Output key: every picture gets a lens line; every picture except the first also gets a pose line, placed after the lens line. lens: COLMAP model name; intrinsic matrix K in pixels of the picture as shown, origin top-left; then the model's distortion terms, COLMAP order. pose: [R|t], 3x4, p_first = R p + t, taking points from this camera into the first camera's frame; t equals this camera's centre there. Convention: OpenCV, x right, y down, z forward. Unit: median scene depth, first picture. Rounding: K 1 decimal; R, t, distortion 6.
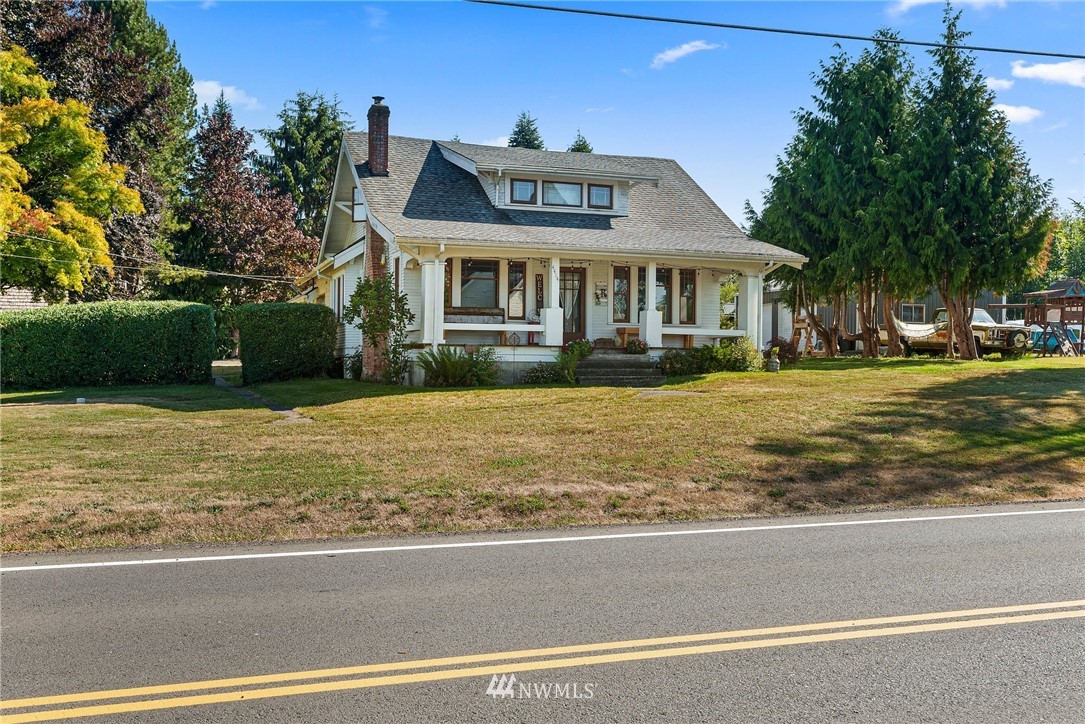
lens RADIAL K [[1066.8, 0, 543.8], [0, 1066.8, 363.4], [0, 0, 1]] dist [0.008708, 0.000000]
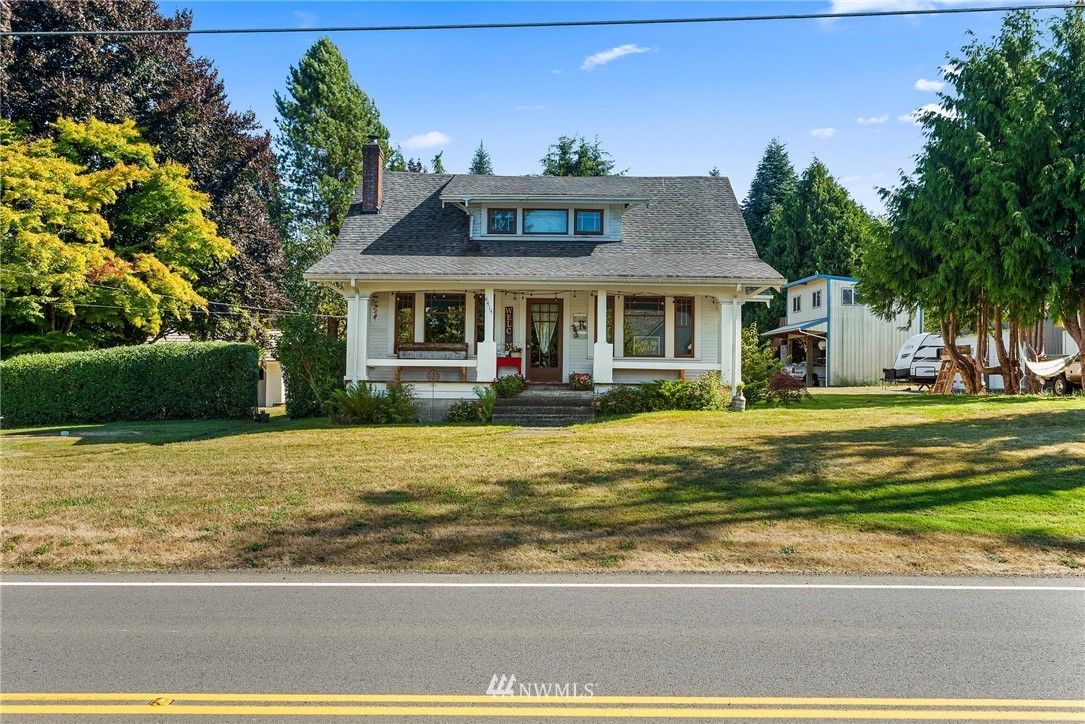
lens RADIAL K [[1077.9, 0, 542.5], [0, 1077.9, 359.7], [0, 0, 1]] dist [-0.008116, 0.000000]
pose [[0.937074, -0.010992, -0.348958, 0.344080], [-0.002852, 0.999230, -0.039133, 0.001021], [0.349119, 0.037666, 0.936321, 0.108611]]
